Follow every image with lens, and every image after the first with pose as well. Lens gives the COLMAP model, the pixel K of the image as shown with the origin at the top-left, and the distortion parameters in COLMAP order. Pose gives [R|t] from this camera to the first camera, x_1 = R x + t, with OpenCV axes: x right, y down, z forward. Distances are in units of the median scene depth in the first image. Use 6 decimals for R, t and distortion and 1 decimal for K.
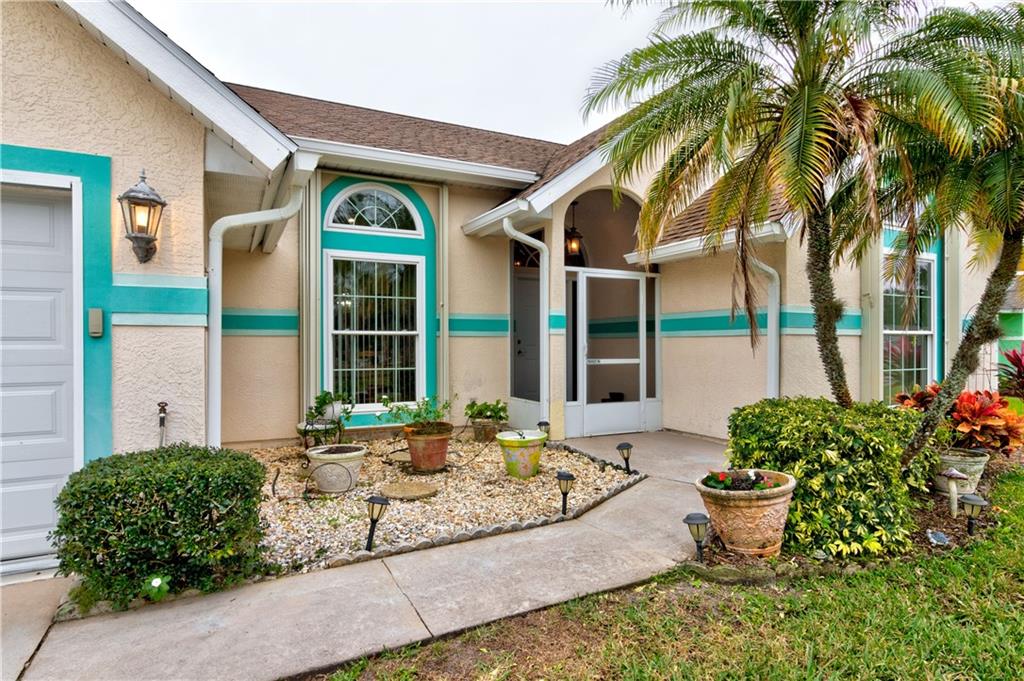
lens RADIAL K [[572.2, 0, 512.7], [0, 572.2, 348.0], [0, 0, 1]] dist [0.000050, -0.001553]
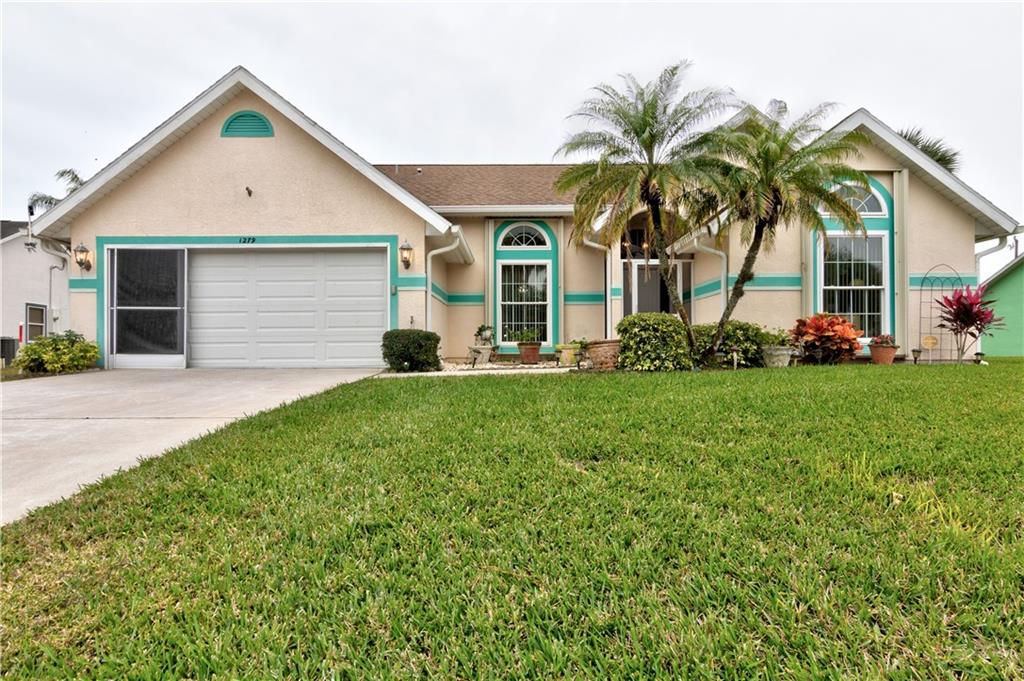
lens RADIAL K [[572.2, 0, 512.7], [0, 572.2, 348.0], [0, 0, 1]] dist [0.000050, -0.001553]
pose [[0.892700, -0.004448, -0.450629, 0.578141], [0.000016, 0.999952, -0.009839, 0.141229], [0.450651, 0.008776, 0.892657, -0.684112]]
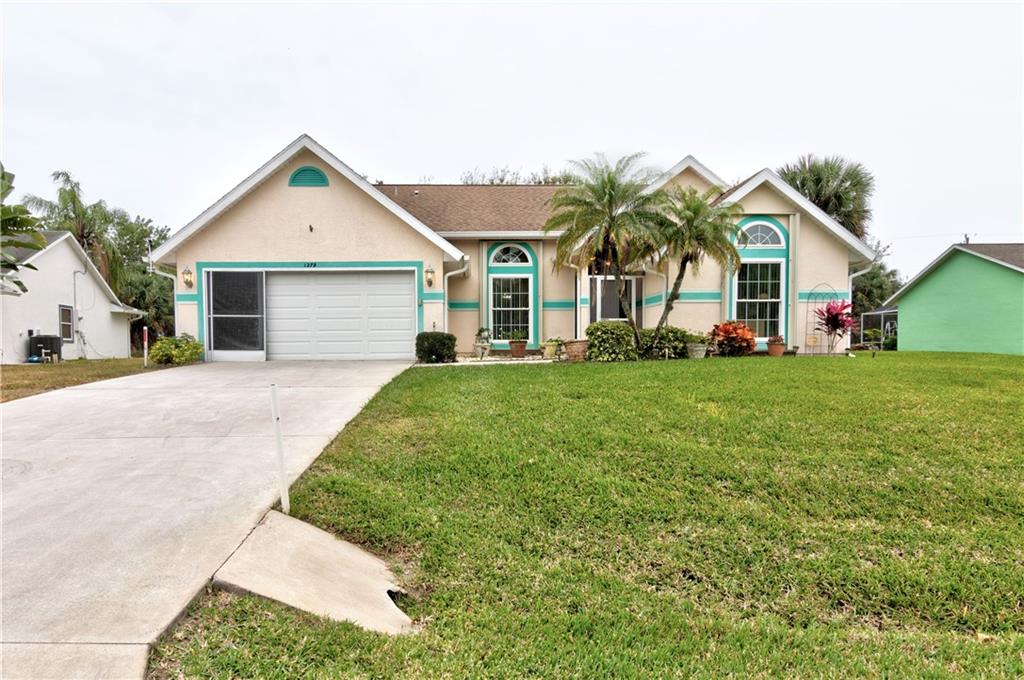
lens RADIAL K [[604.7, 0, 481.2], [0, 604.7, 370.7], [0, 0, 1]] dist [0.001293, -0.000108]
pose [[0.900054, 0.014631, -0.435532, 0.746180], [0.001800, 0.999303, 0.037292, 0.136329], [0.435774, -0.034349, 0.899400, -1.300996]]
